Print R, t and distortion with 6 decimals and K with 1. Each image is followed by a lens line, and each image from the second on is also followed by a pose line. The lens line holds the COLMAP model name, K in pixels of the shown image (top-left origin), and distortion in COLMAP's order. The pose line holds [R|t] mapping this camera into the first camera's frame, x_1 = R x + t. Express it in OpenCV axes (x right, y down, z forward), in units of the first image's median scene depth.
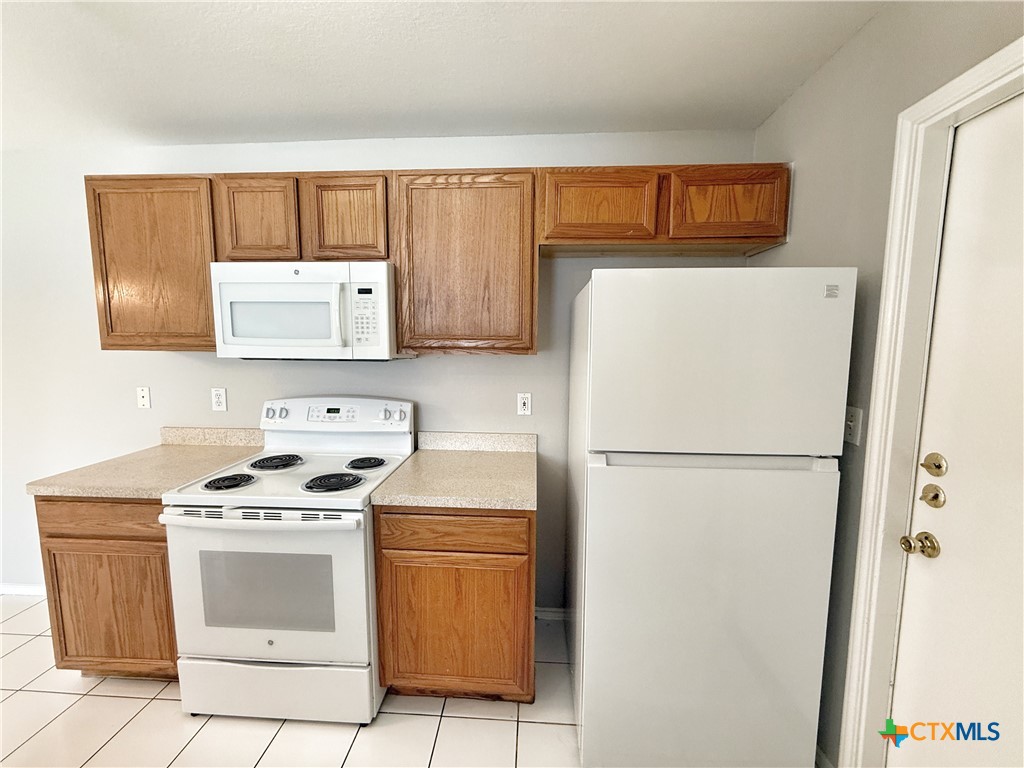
lens RADIAL K [[407.3, 0, 511.1], [0, 407.3, 384.4], [0, 0, 1]] dist [-0.000409, 0.000488]
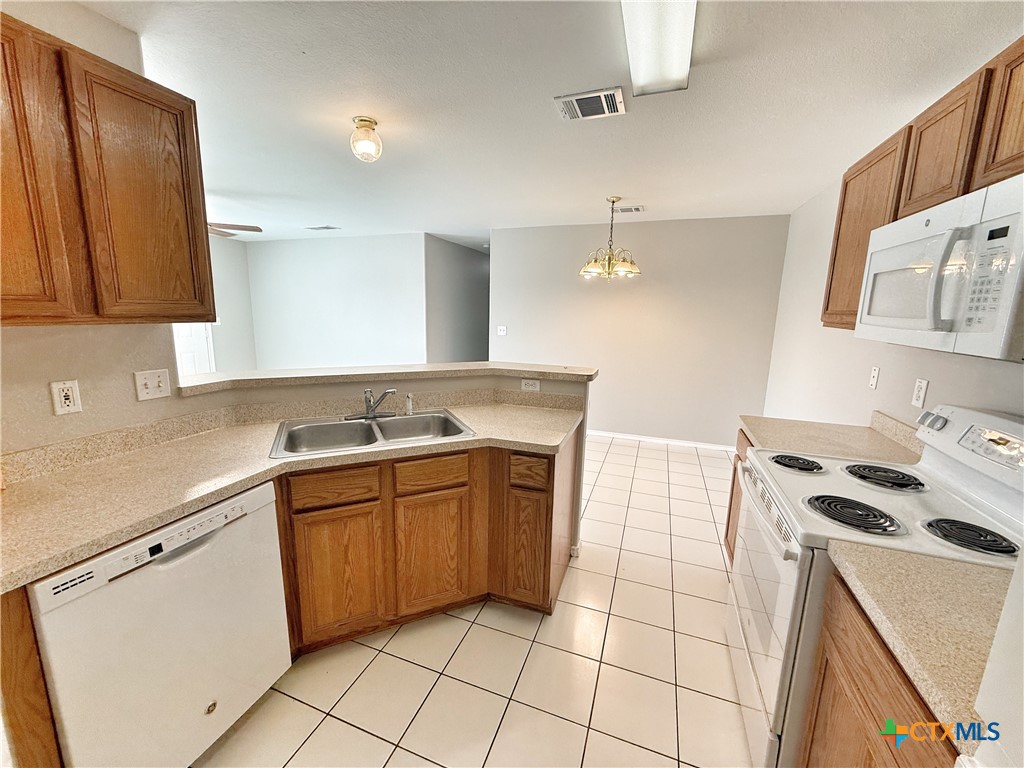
lens RADIAL K [[407.3, 0, 509.8], [0, 407.3, 378.5], [0, 0, 1]] dist [-0.000409, 0.000488]
pose [[-0.288517, 0.153597, -0.945074, 0.384945], [-0.132811, 0.971087, 0.198370, -0.057117], [0.948219, 0.182750, -0.259776, 0.539475]]
